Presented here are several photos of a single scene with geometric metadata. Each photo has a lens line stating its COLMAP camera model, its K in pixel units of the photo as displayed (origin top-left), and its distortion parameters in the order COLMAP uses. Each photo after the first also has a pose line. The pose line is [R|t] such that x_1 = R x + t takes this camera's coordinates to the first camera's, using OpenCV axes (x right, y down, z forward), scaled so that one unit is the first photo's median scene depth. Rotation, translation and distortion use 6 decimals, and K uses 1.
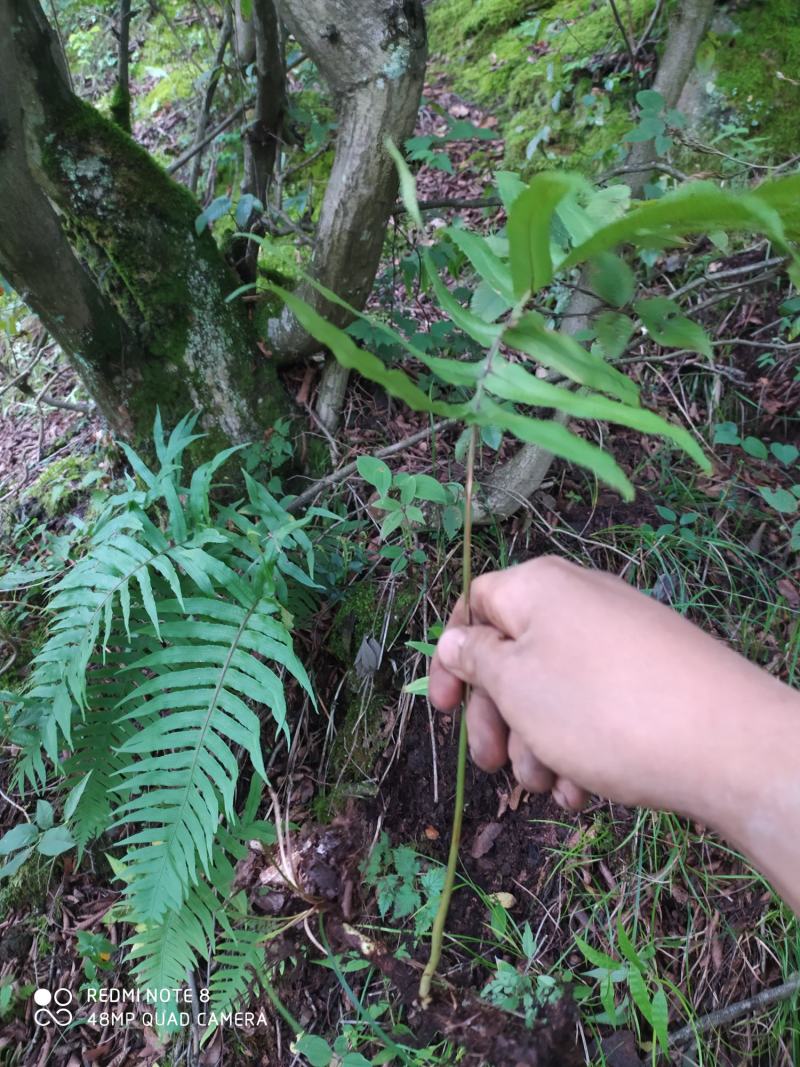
lens RADIAL K [[827.9, 0, 421.6], [0, 827.9, 528.5], [0, 0, 1]] dist [0.062008, -0.108112]
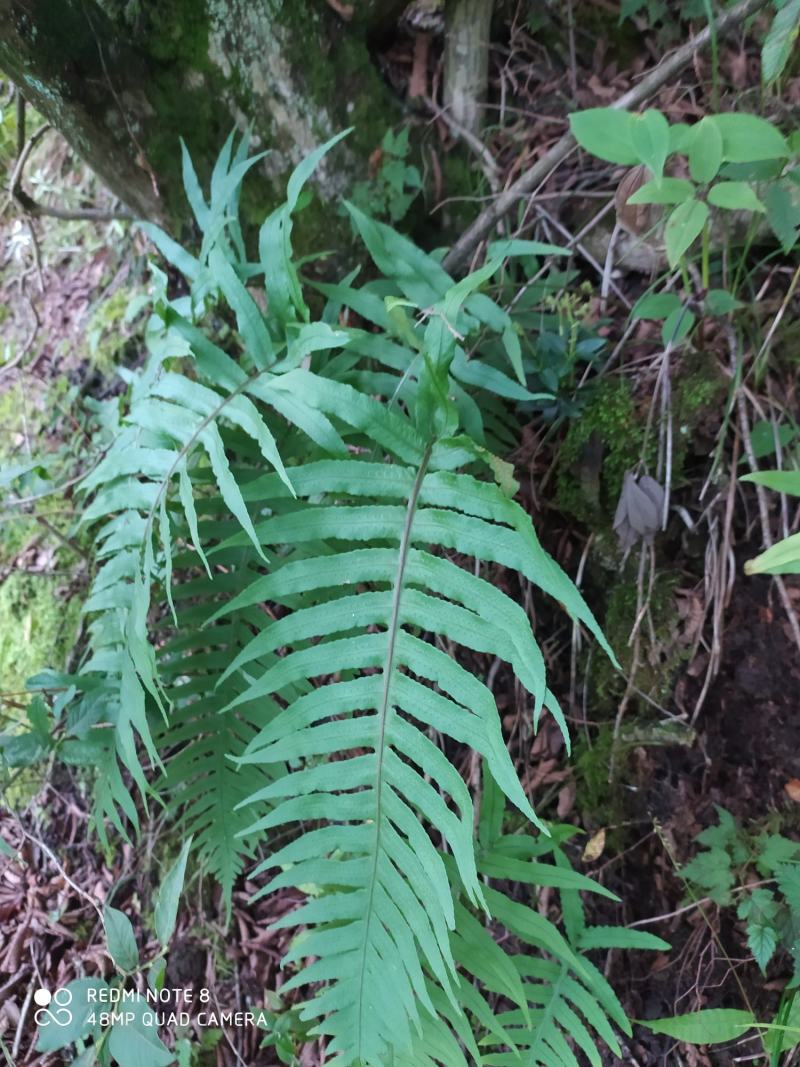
lens RADIAL K [[829.5, 0, 395.1], [0, 829.5, 529.8], [0, 0, 1]] dist [0.041667, -0.063461]
pose [[0.966942, -0.158820, -0.199500, -0.116847], [0.197663, 0.961099, 0.192919, 0.031227], [0.161100, -0.225975, 0.960719, 0.466064]]
